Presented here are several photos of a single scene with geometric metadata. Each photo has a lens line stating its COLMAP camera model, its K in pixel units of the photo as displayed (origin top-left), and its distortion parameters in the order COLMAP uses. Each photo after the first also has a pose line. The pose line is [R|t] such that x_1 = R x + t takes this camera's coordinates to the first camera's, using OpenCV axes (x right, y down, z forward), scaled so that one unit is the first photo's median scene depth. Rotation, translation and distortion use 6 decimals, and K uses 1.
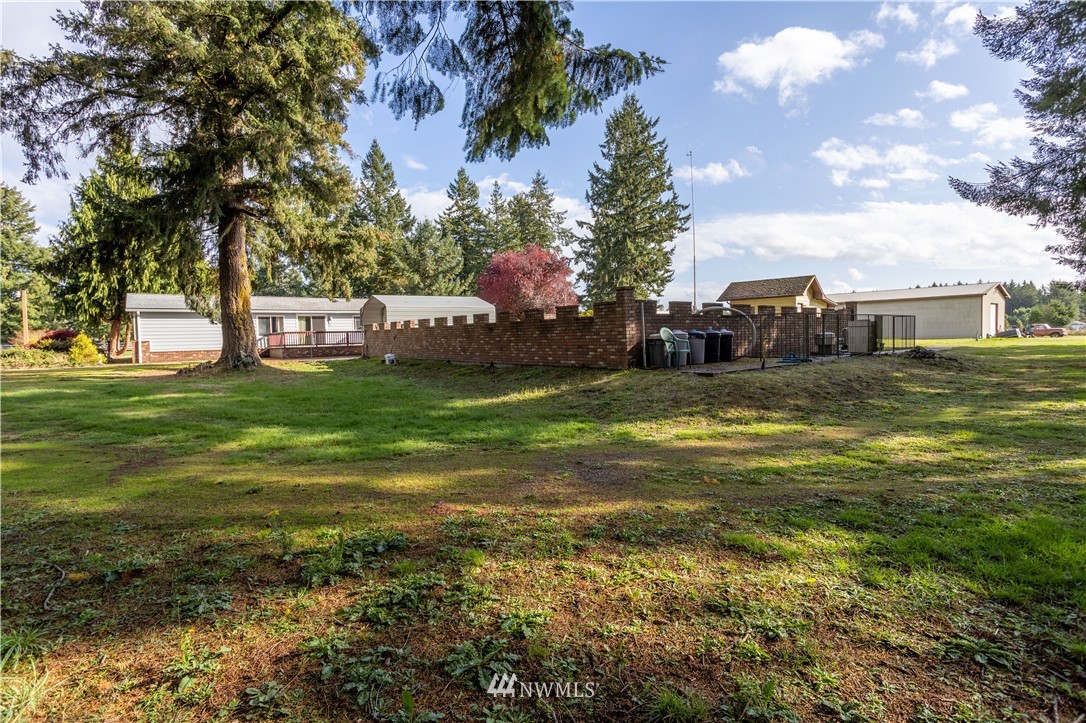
lens RADIAL K [[527.2, 0, 543.0], [0, 527.2, 361.5], [0, 0, 1]] dist [-0.064360, 0.036572]
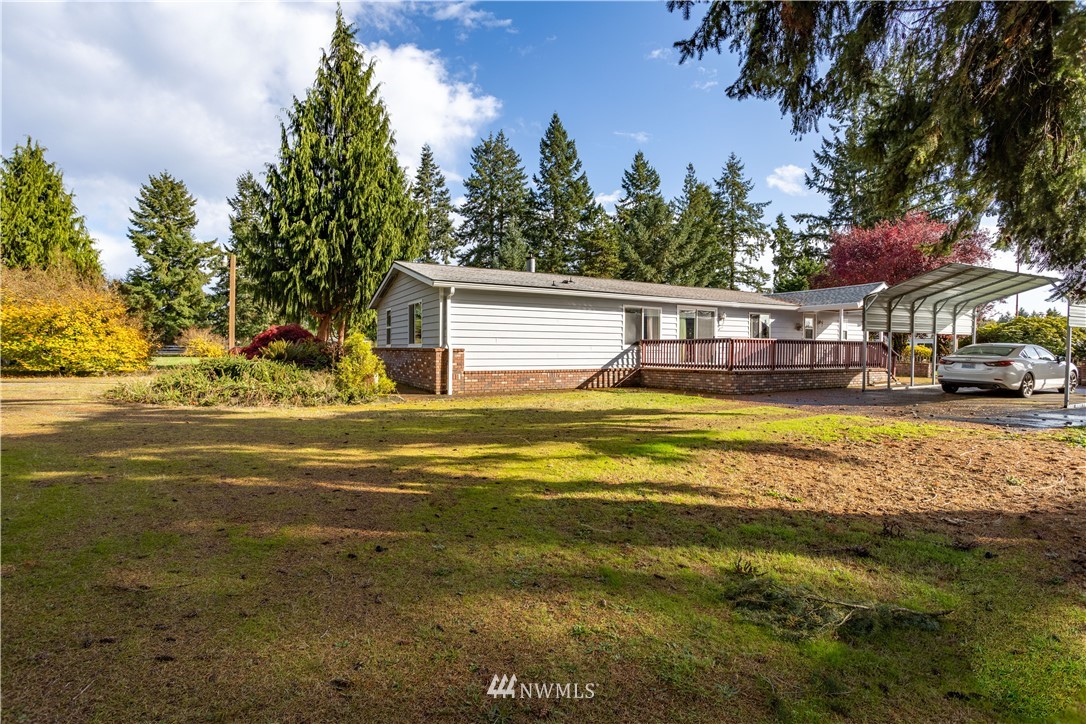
lens RADIAL K [[527.2, 0, 543.0], [0, 527.2, 362.0], [0, 0, 1]] dist [-0.064360, 0.036572]
pose [[0.987623, 0.031302, -0.153691, -0.230365], [-0.034687, 0.999210, -0.019391, -0.007696], [0.152962, 0.024482, 0.987929, 0.192561]]
